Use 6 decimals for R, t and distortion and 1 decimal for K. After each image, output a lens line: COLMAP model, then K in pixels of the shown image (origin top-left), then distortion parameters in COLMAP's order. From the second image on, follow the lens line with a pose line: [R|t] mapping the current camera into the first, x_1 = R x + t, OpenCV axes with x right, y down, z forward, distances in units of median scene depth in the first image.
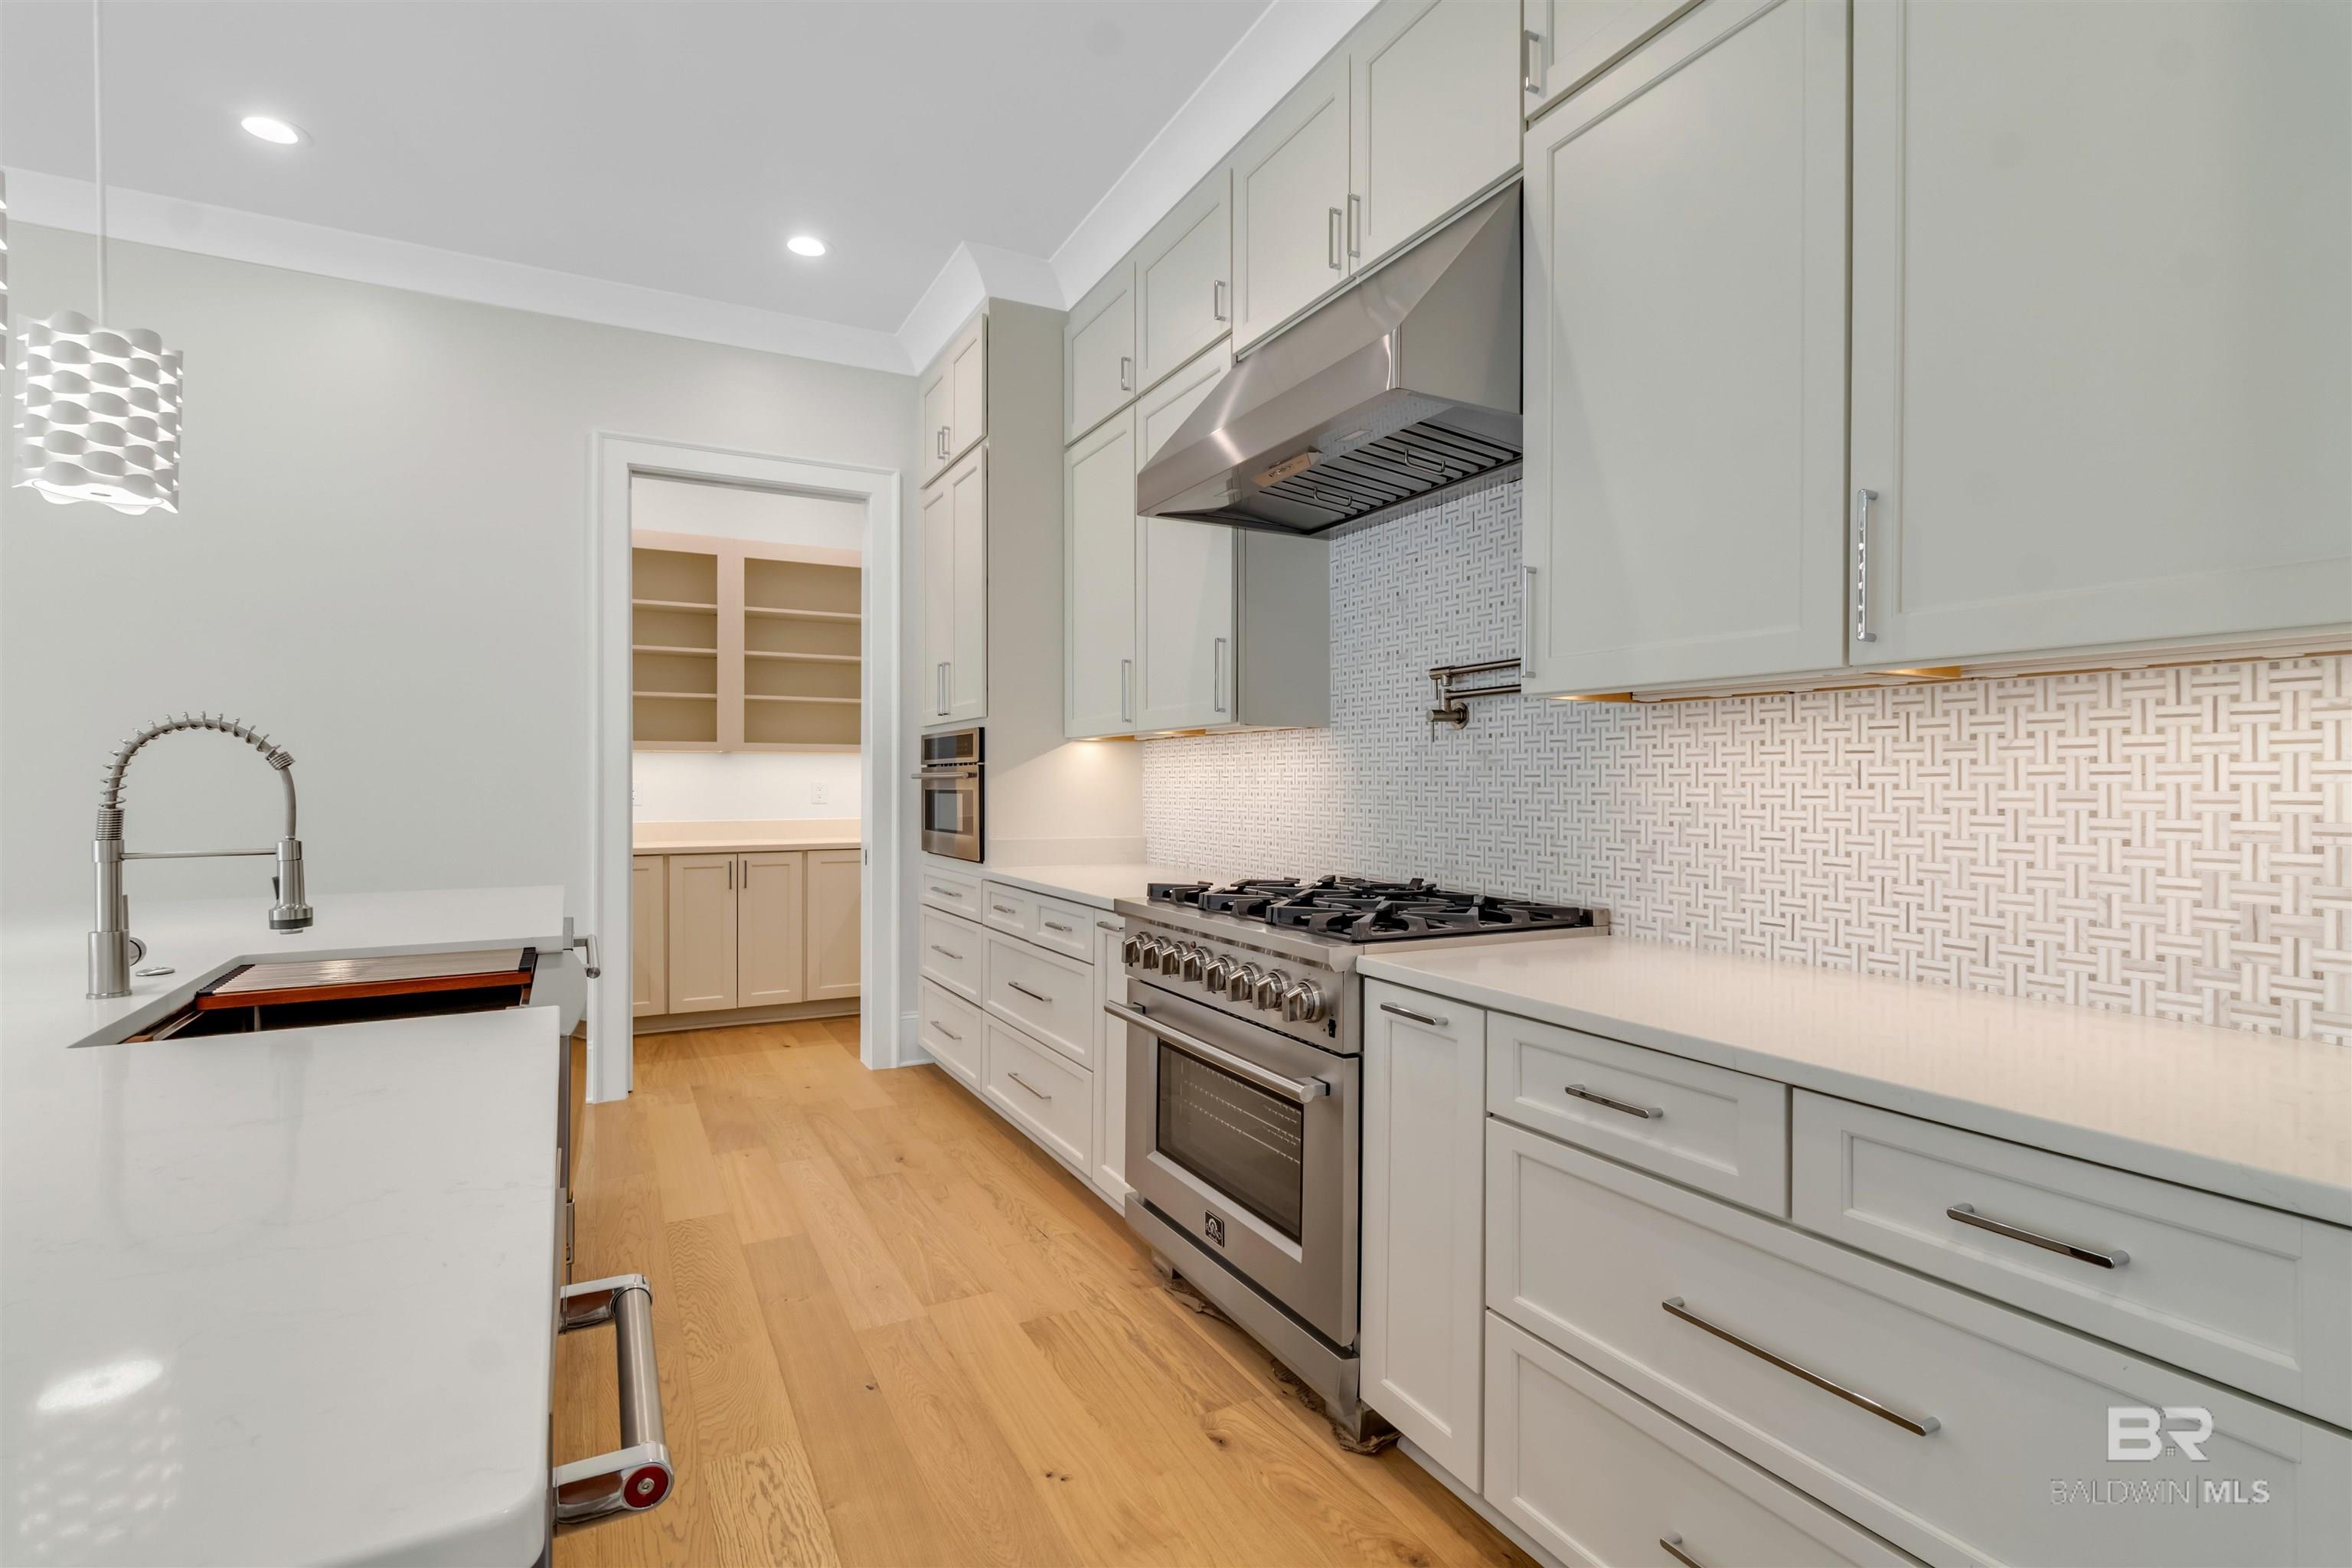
lens RADIAL K [[1094.6, 0, 1181.7], [0, 1094.6, 776.3], [0, 0, 1]] dist [-0.000235, -0.000037]
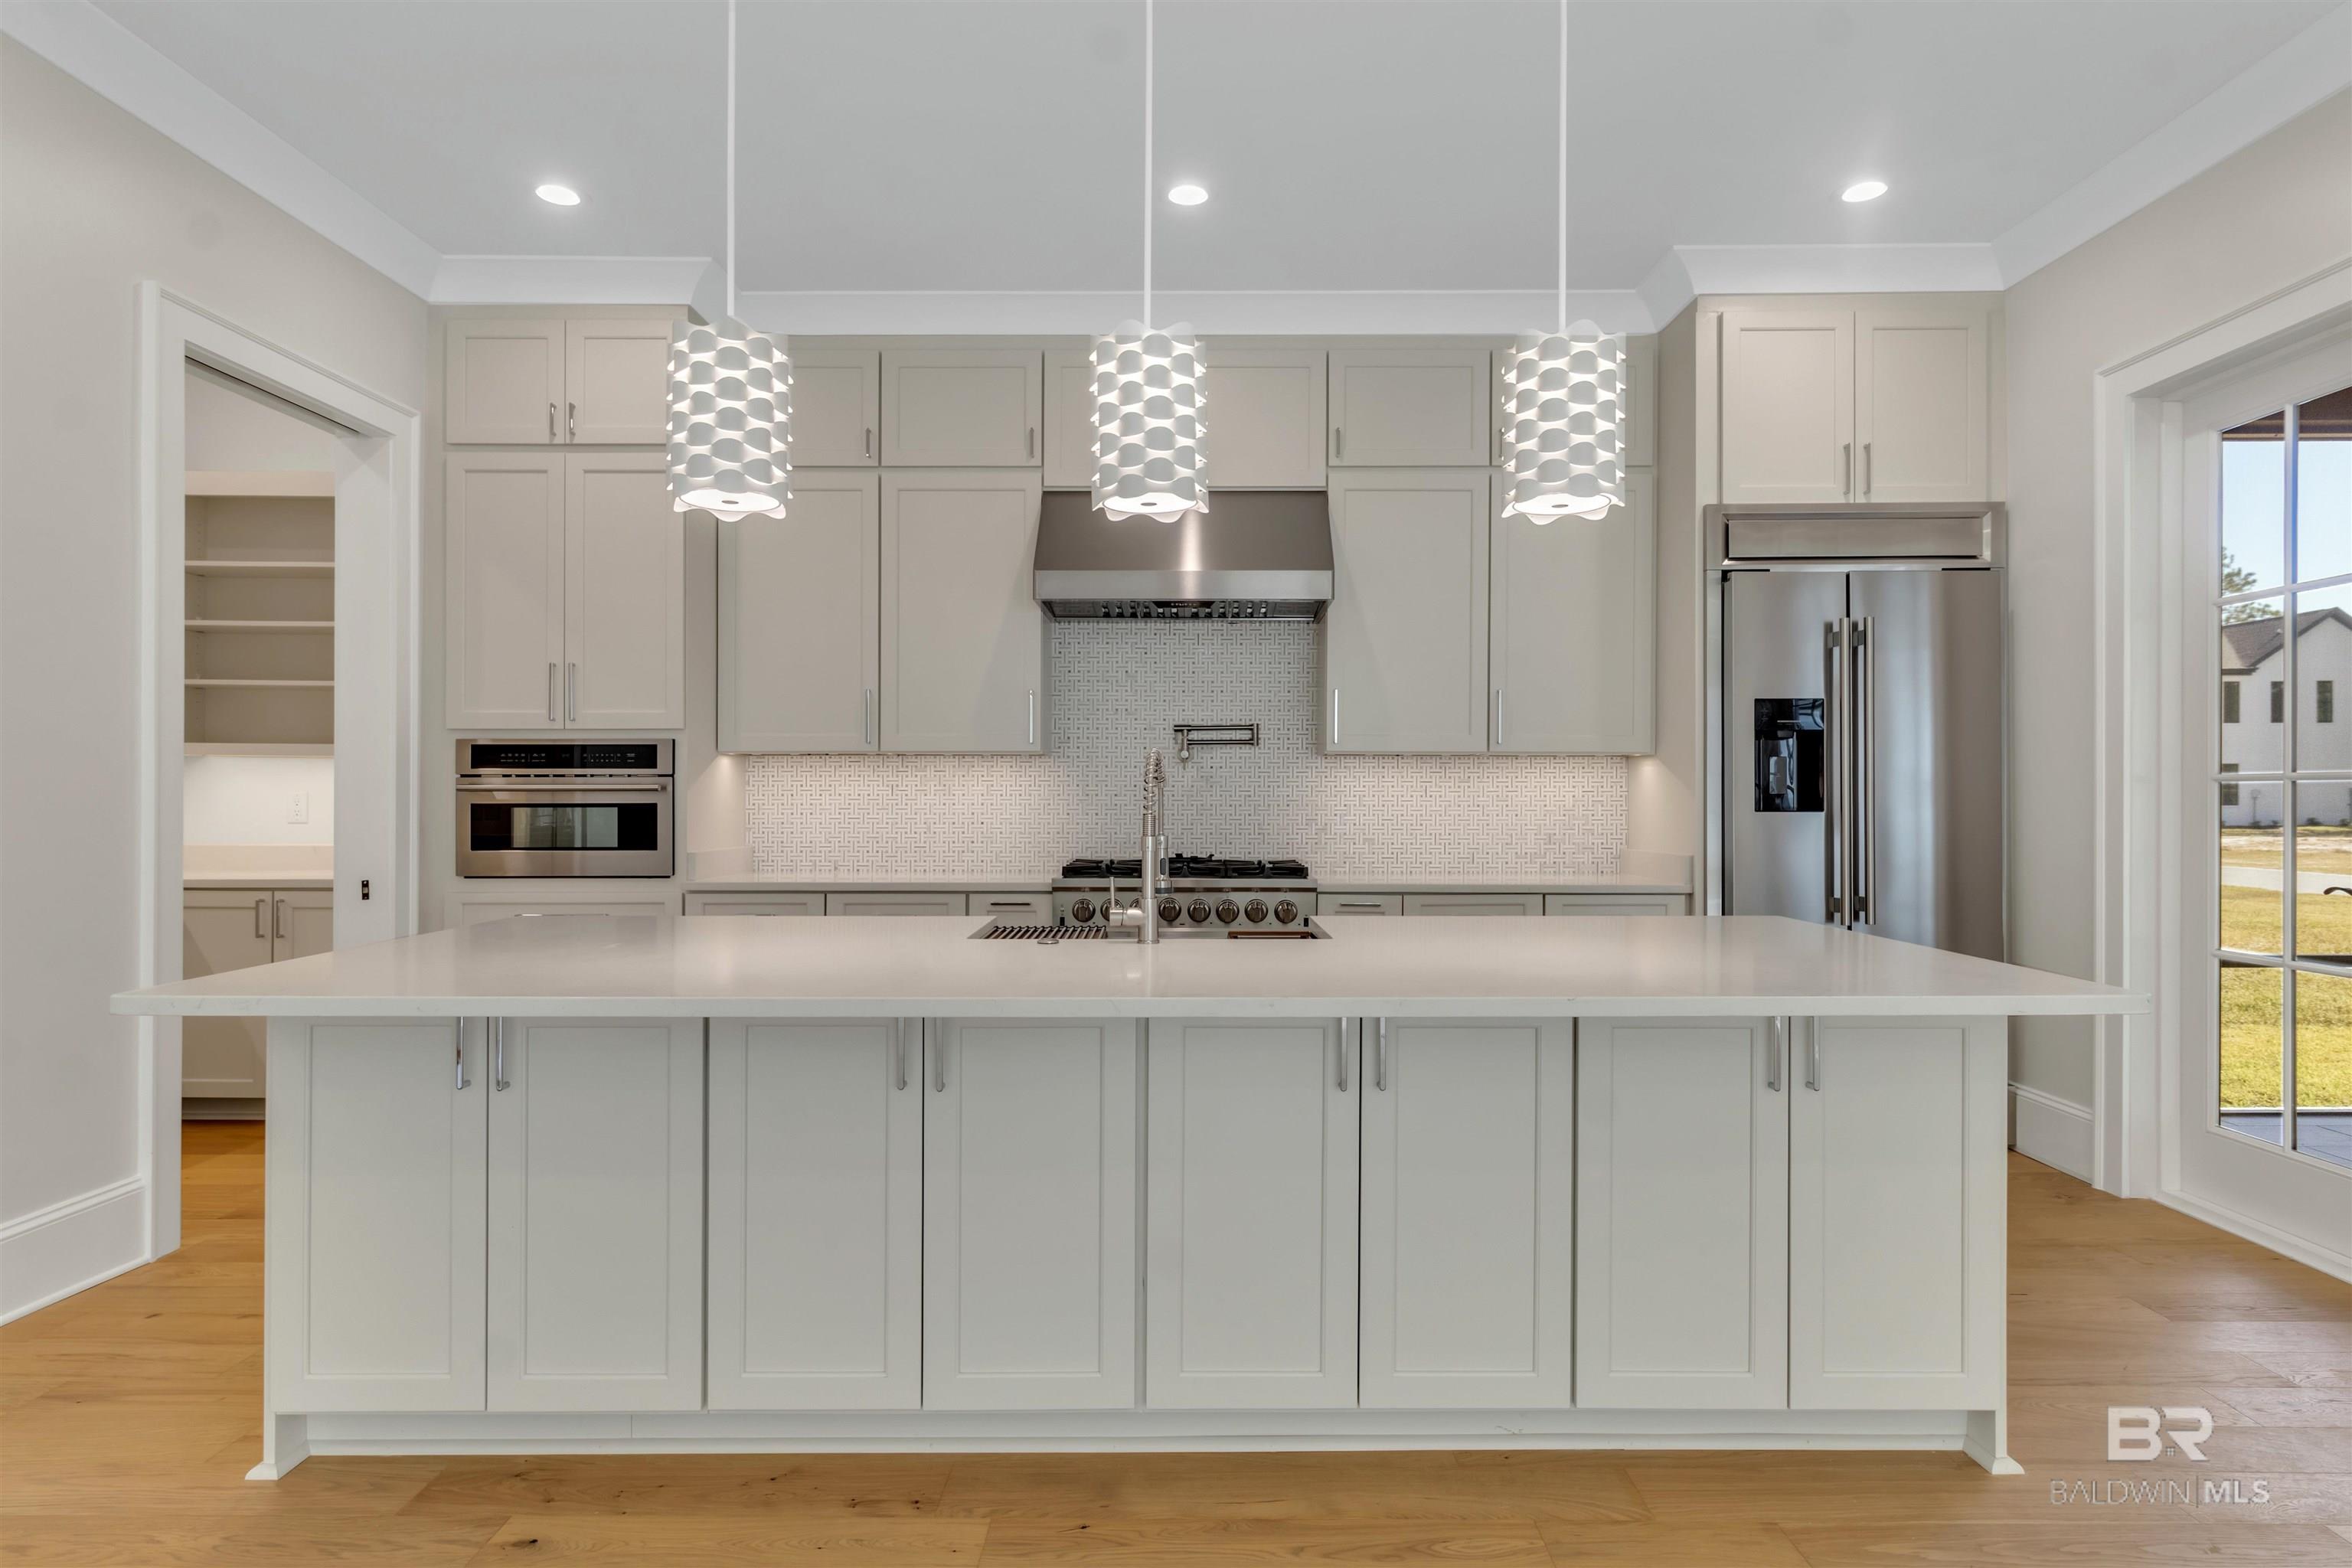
lens RADIAL K [[1296.2, 0, 1153.2], [0, 1296.2, 793.4], [0, 0, 1]] dist [-0.000634, 0.007283]
pose [[0.499635, 0.002336, 0.866233, -1.468077], [-0.003820, 0.999993, -0.000494, 0.004405], [-0.866228, -0.003062, 0.499640, 0.065738]]
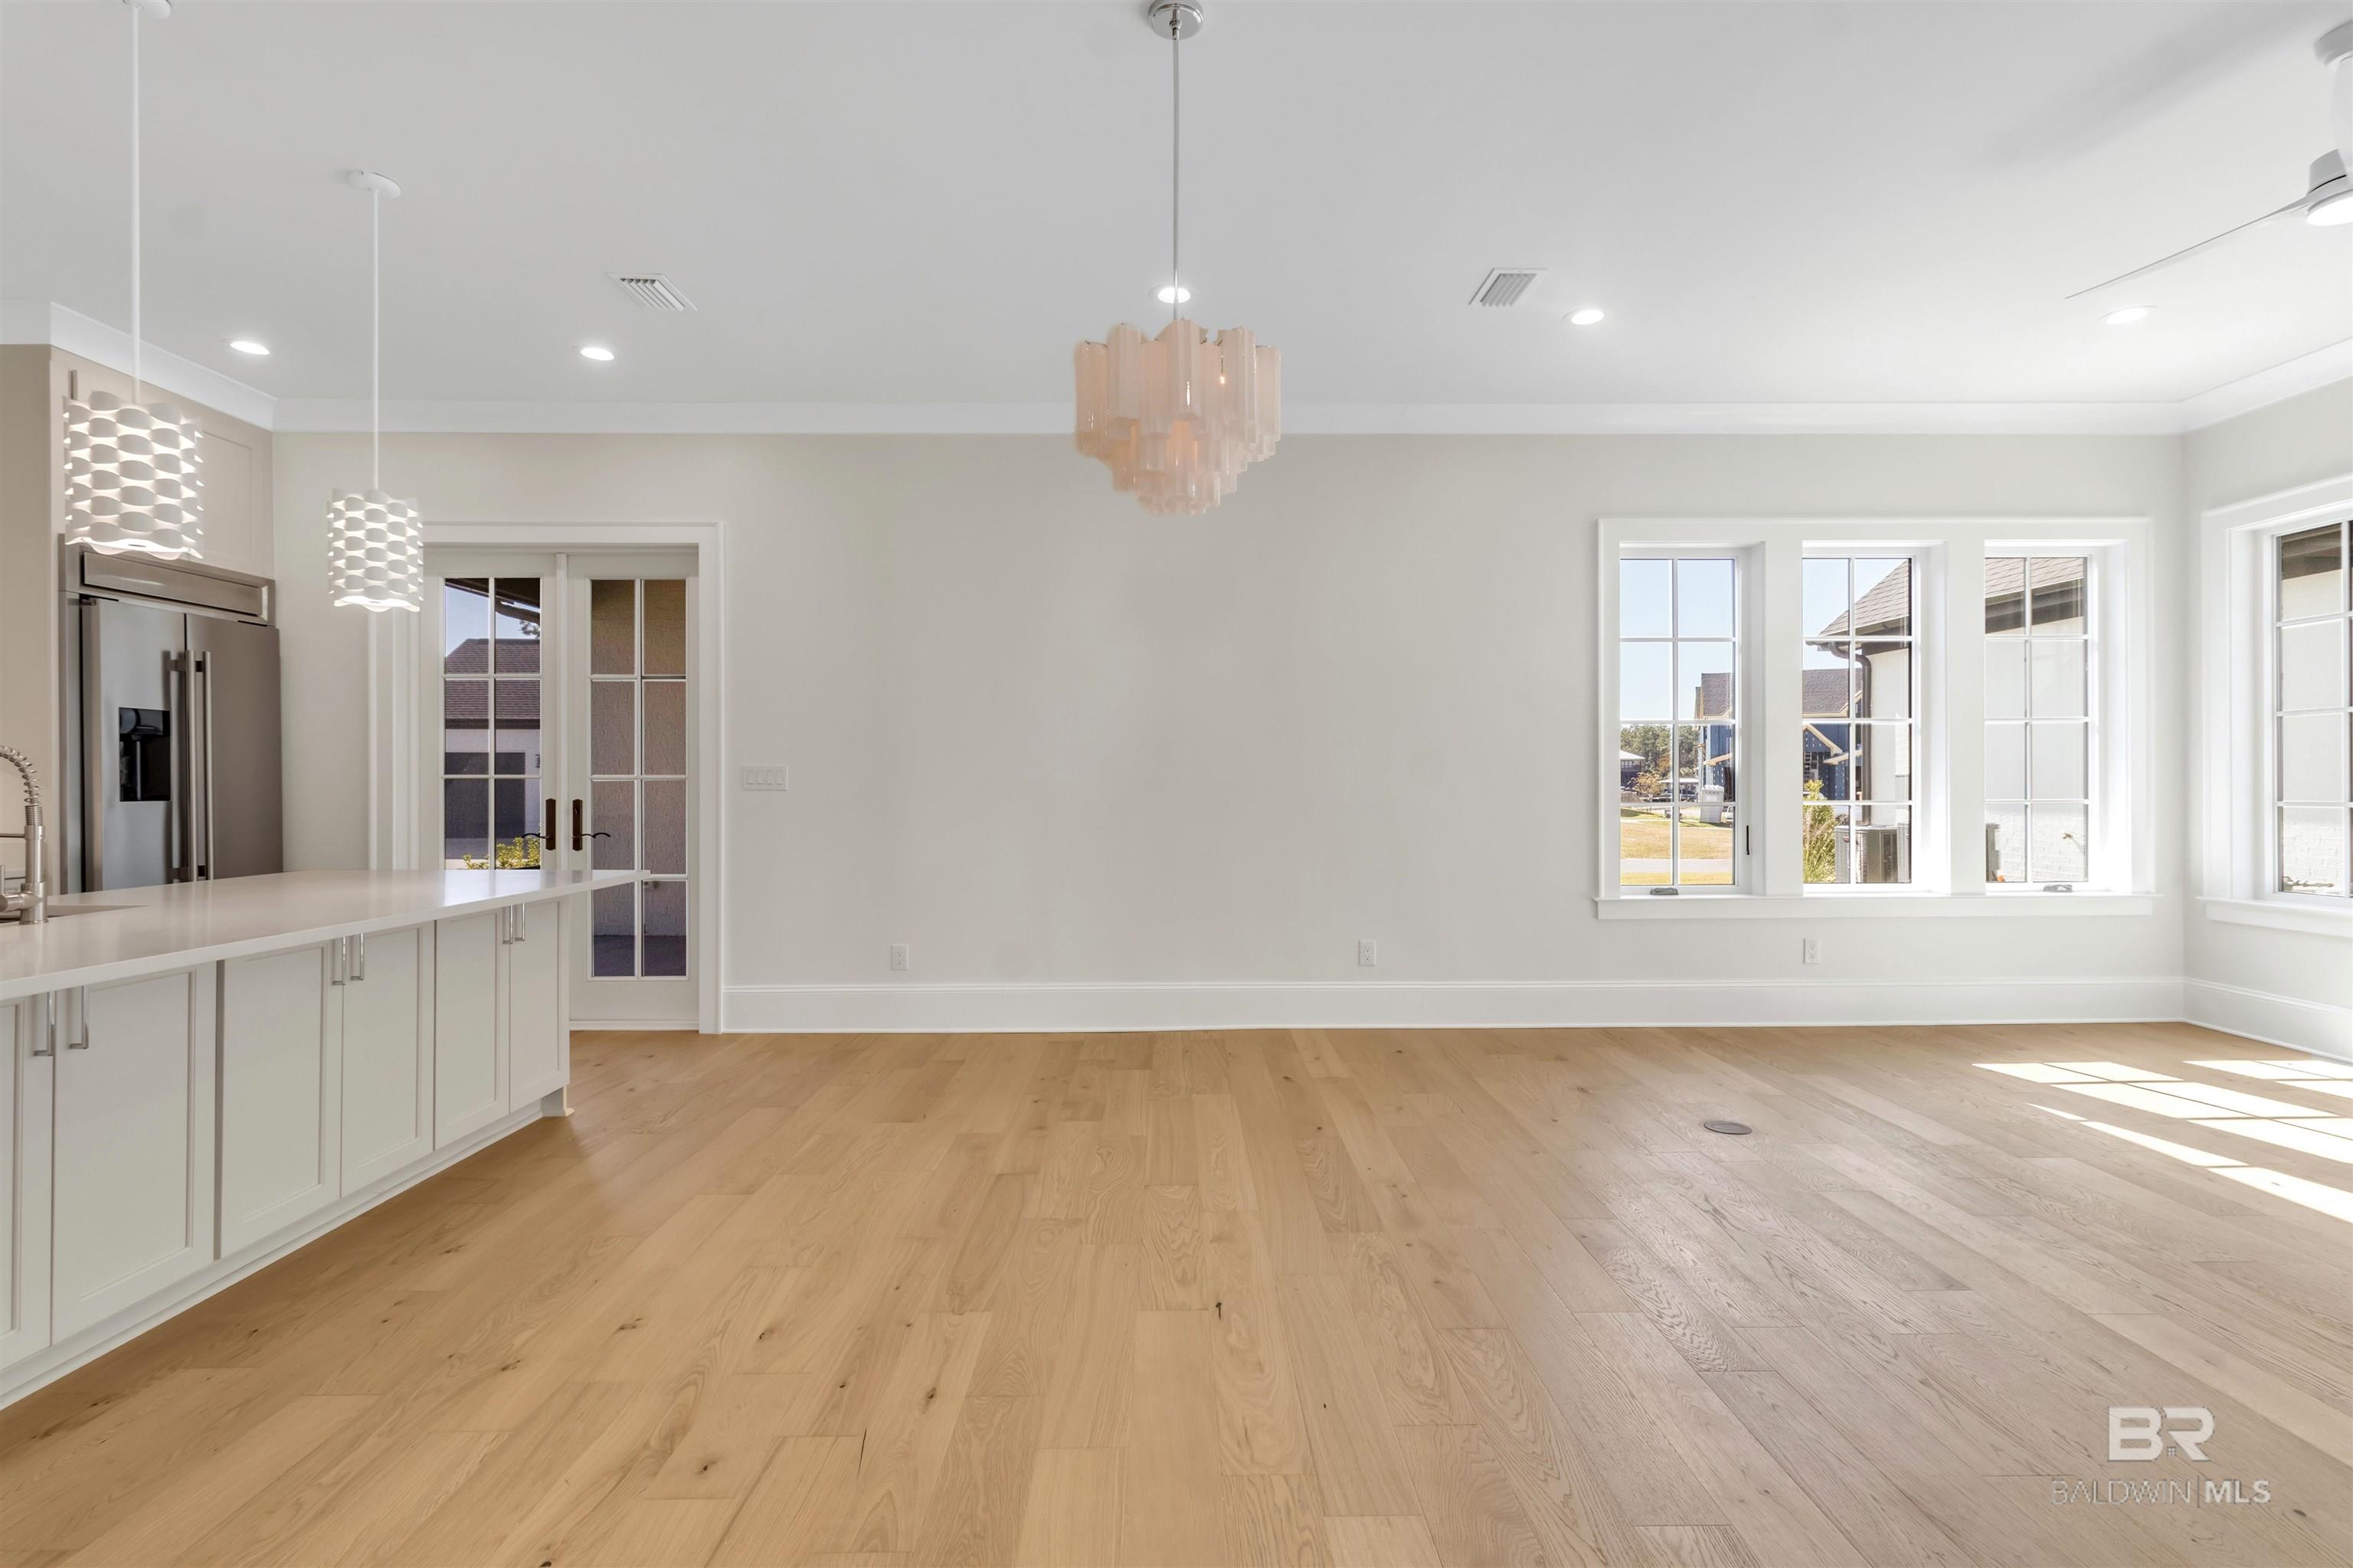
lens RADIAL K [[1097.3, 0, 1242.6], [0, 1097.3, 781.6], [0, 0, 1]] dist [0.000192, 0.002263]
pose [[-0.895278, 0.002677, 0.445499, -1.943120], [-0.000363, 0.999977, -0.006738, 0.004199], [-0.445507, -0.006194, -0.895257, 0.954612]]
